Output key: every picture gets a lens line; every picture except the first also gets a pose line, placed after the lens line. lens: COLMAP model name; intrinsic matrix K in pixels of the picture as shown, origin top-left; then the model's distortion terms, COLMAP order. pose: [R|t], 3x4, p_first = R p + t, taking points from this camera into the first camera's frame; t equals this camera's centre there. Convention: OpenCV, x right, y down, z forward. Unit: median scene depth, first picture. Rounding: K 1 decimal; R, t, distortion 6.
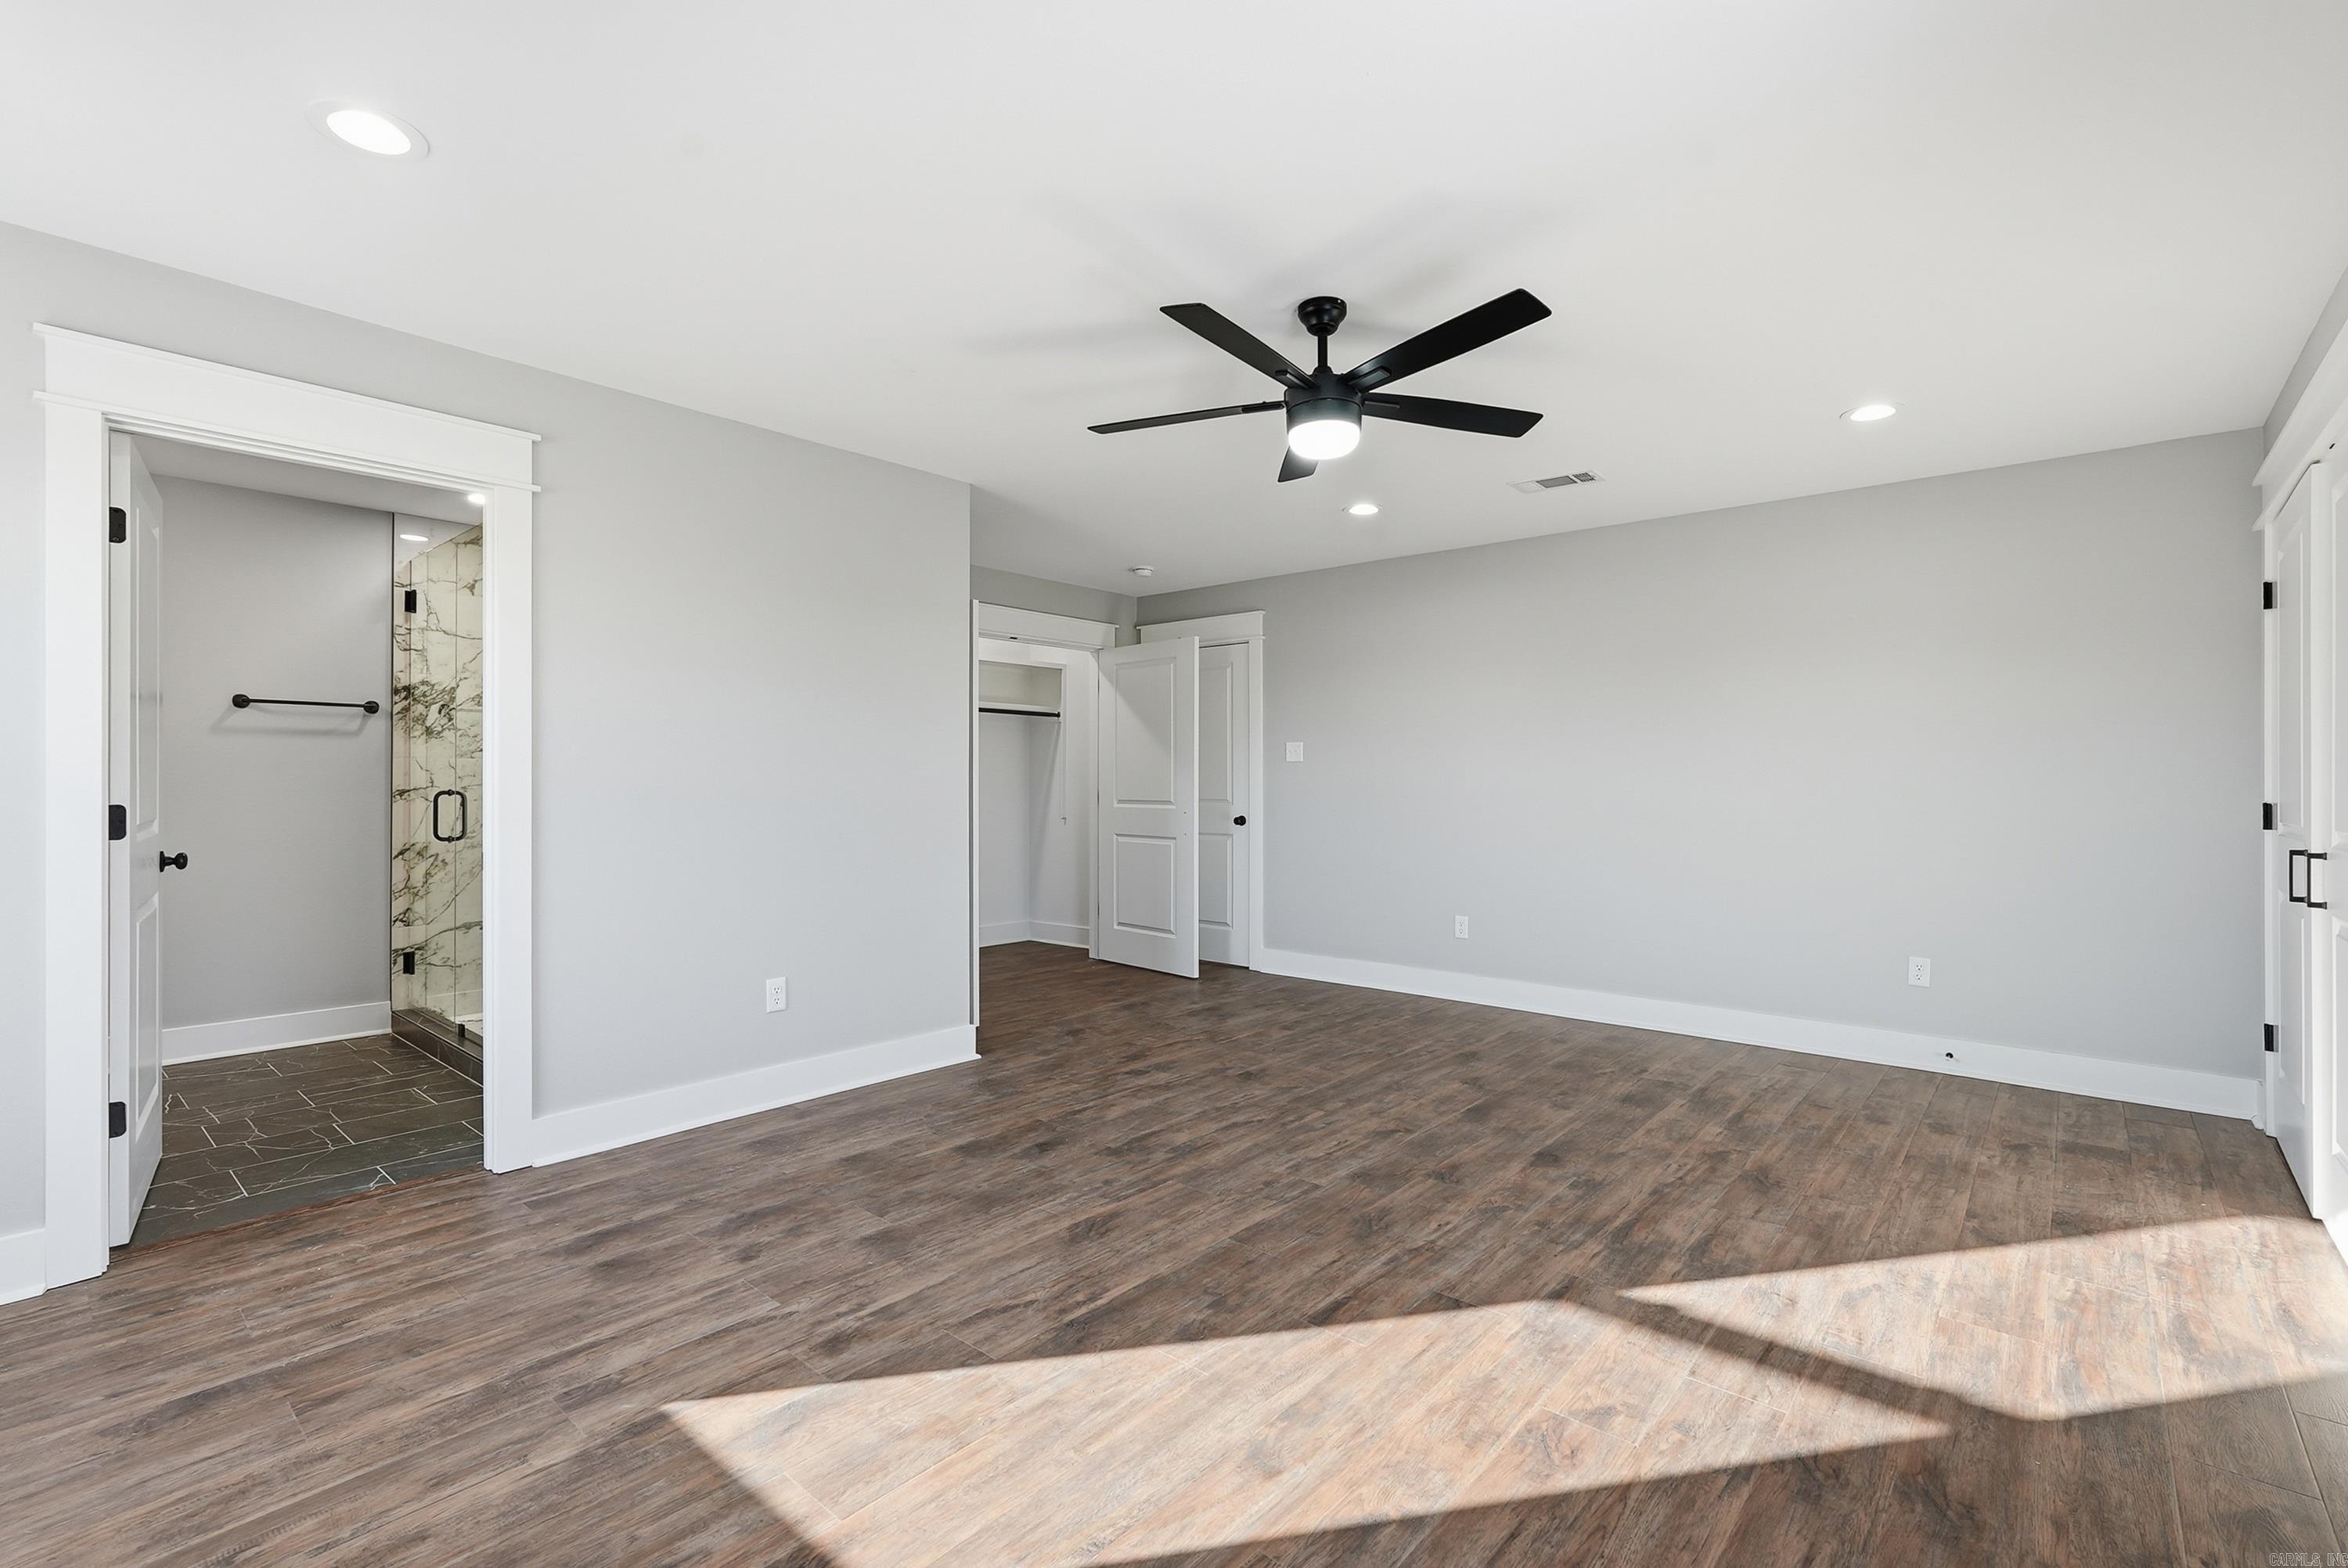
lens RADIAL K [[1048.4, 0, 1185.5], [0, 1048.4, 774.2], [0, 0, 1]] dist [-0.016141, 0.008414]
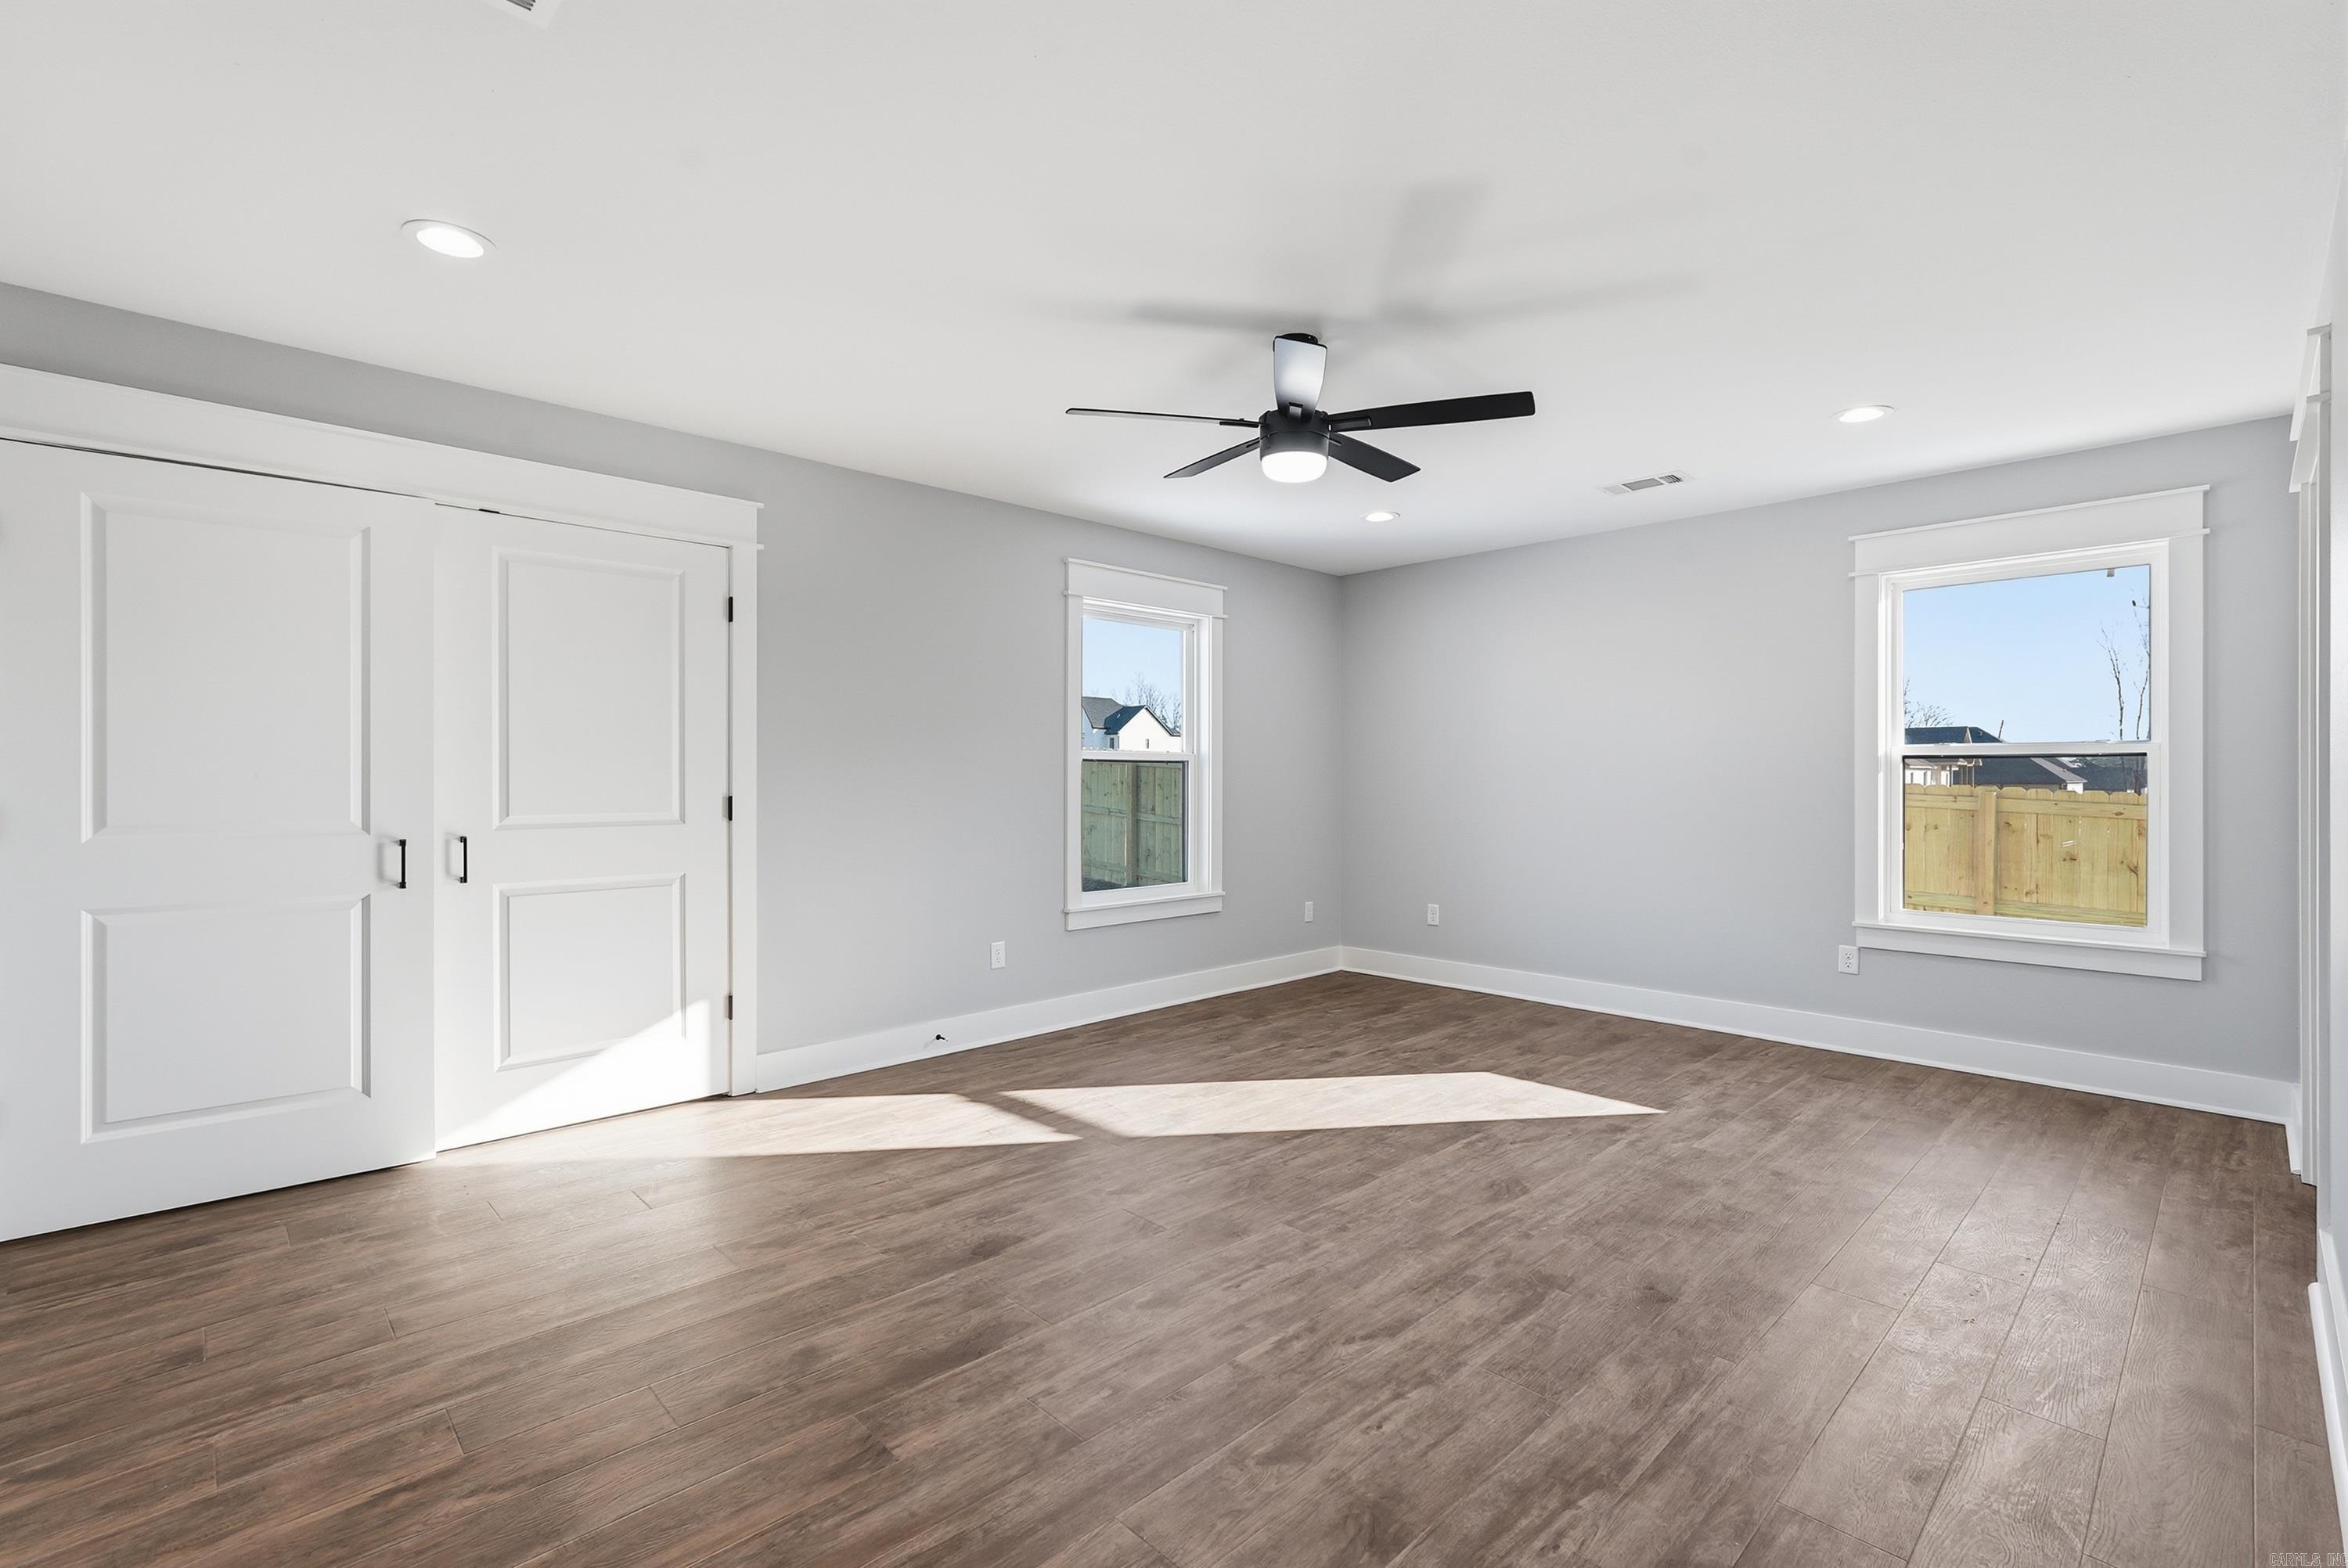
lens RADIAL K [[1048.4, 0, 1163.0], [0, 1048.4, 779.8], [0, 0, 1]] dist [-0.016141, 0.008414]
pose [[-0.993925, -0.001952, 0.110042, 0.129513], [-0.002499, 0.999985, -0.004831, 0.010032], [-0.110031, -0.005077, -0.993915, 1.849622]]
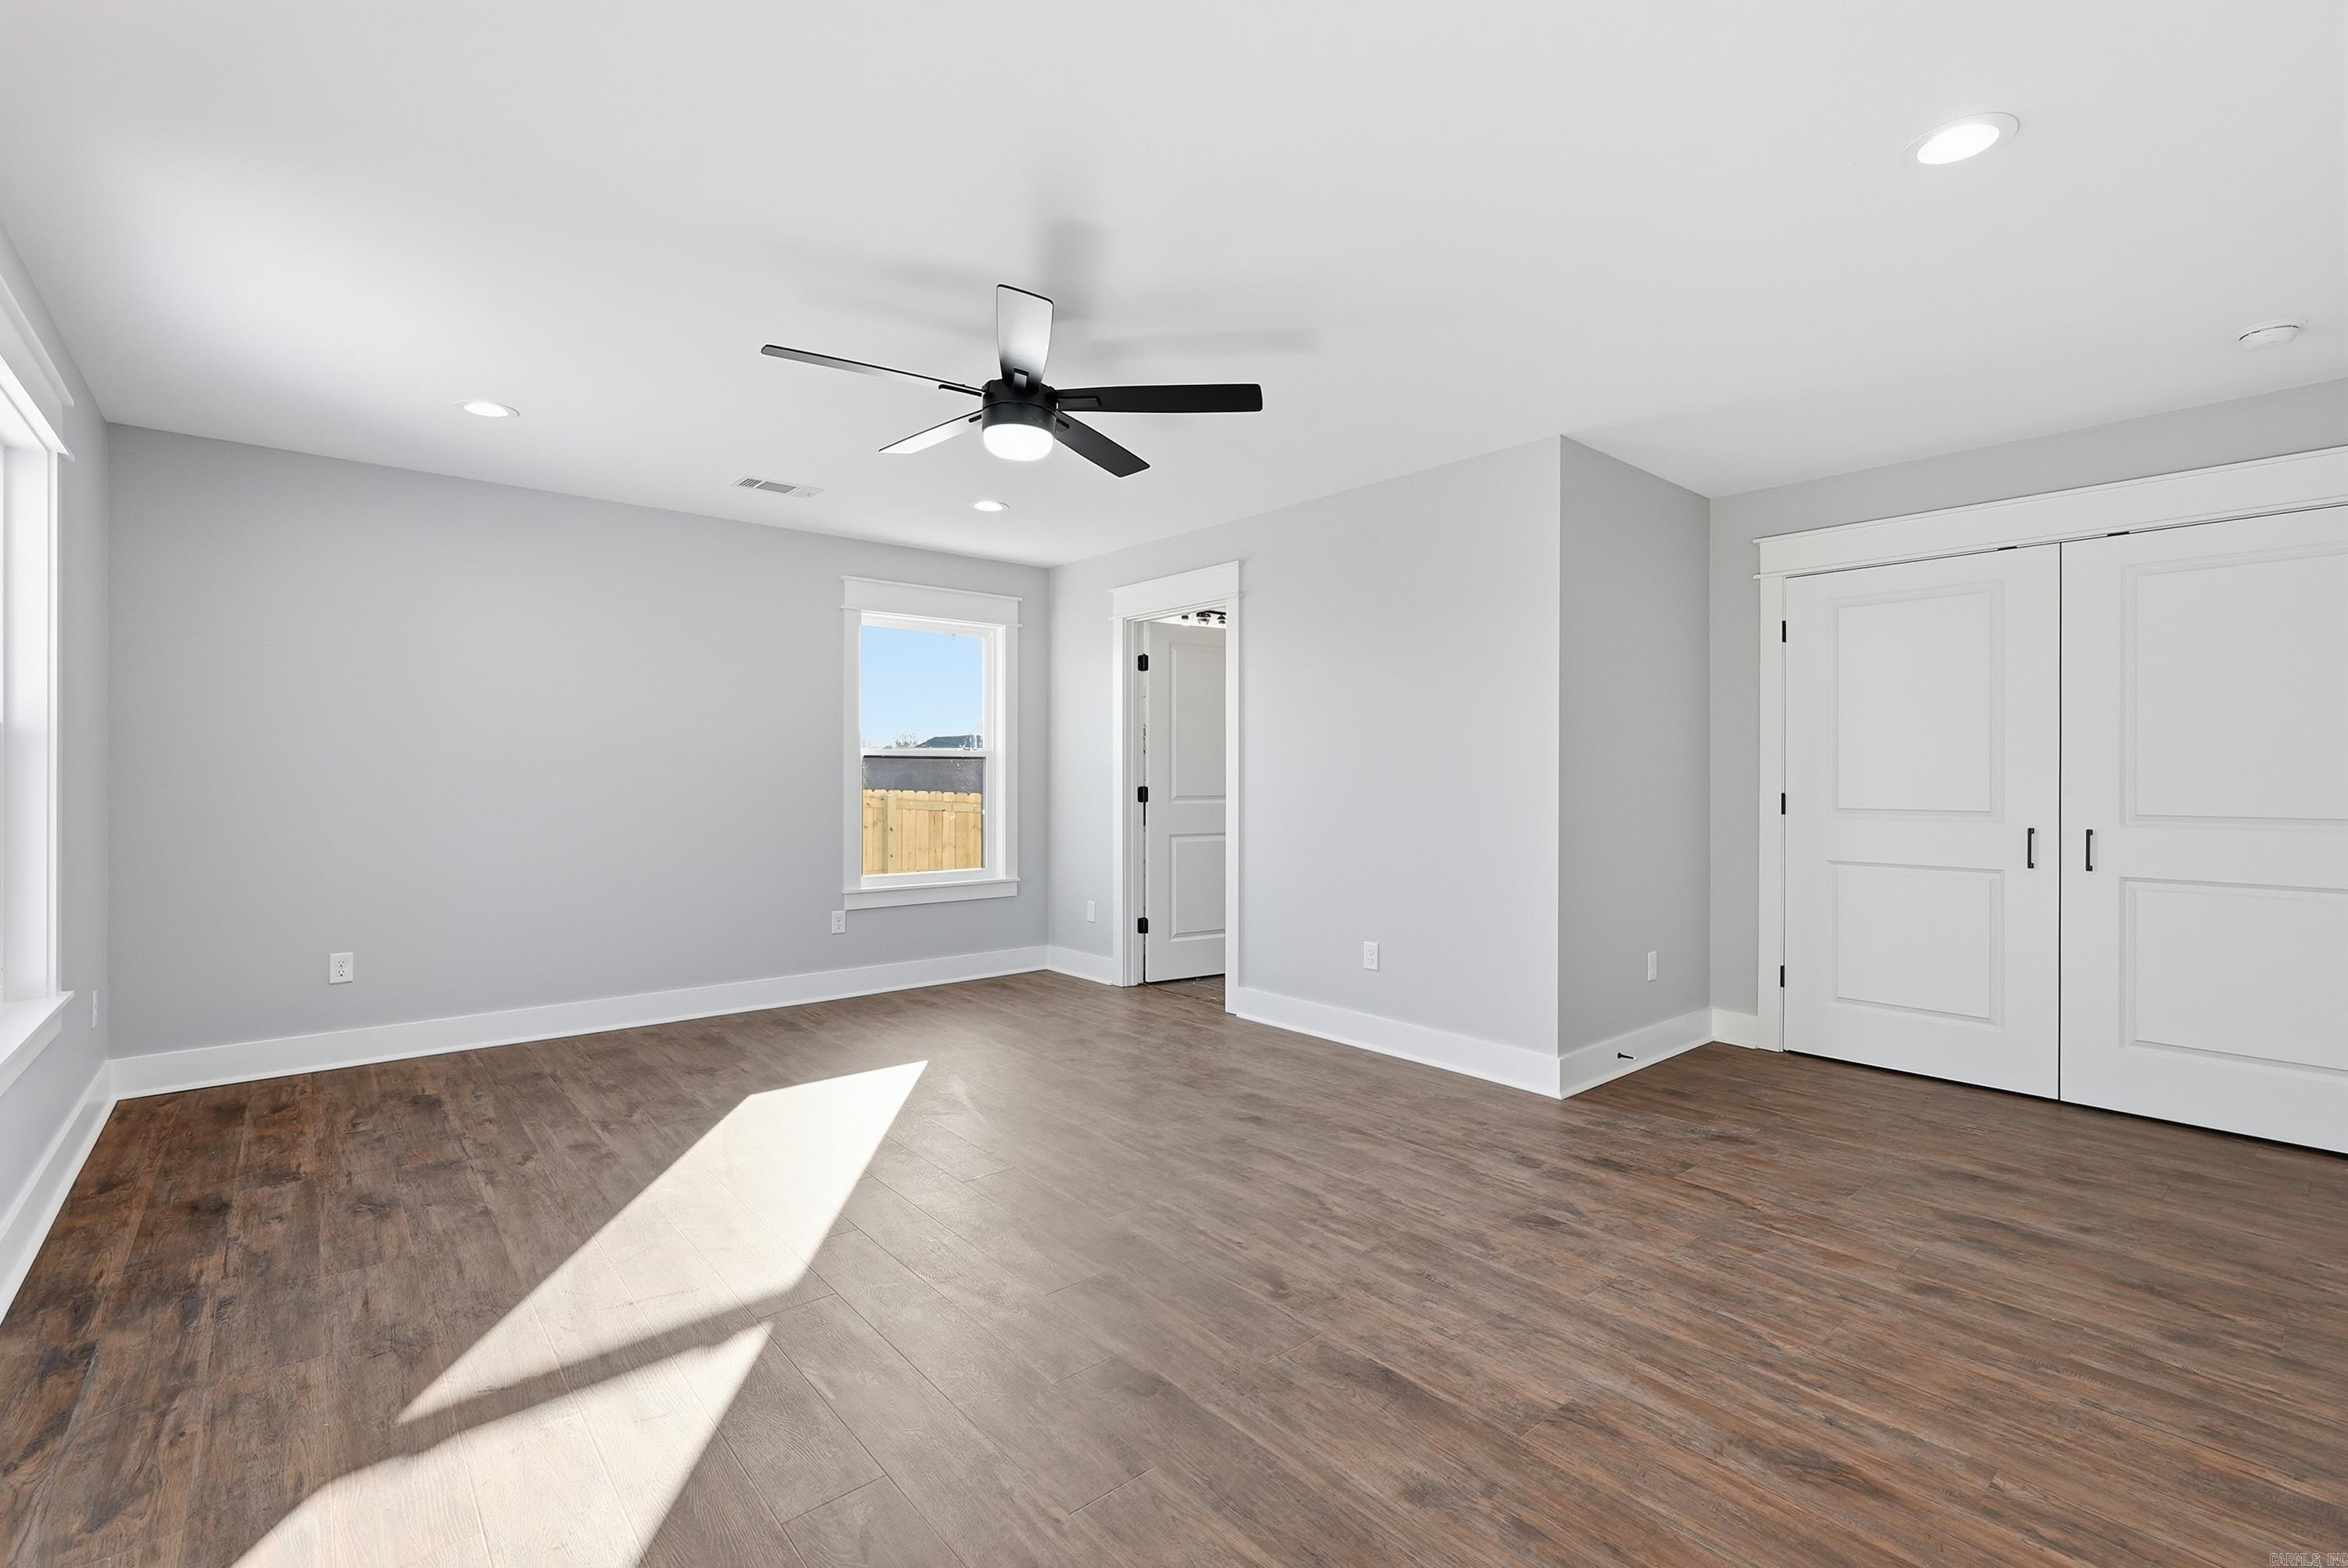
lens RADIAL K [[1048.4, 0, 1176.8], [0, 1048.4, 794.7], [0, 0, 1]] dist [-0.016141, 0.008414]
pose [[-0.156578, 0.017478, -0.987511, 0.985185], [0.003839, 0.999847, 0.017088, 0.006326], [0.987658, -0.001115, -0.156621, 1.158928]]
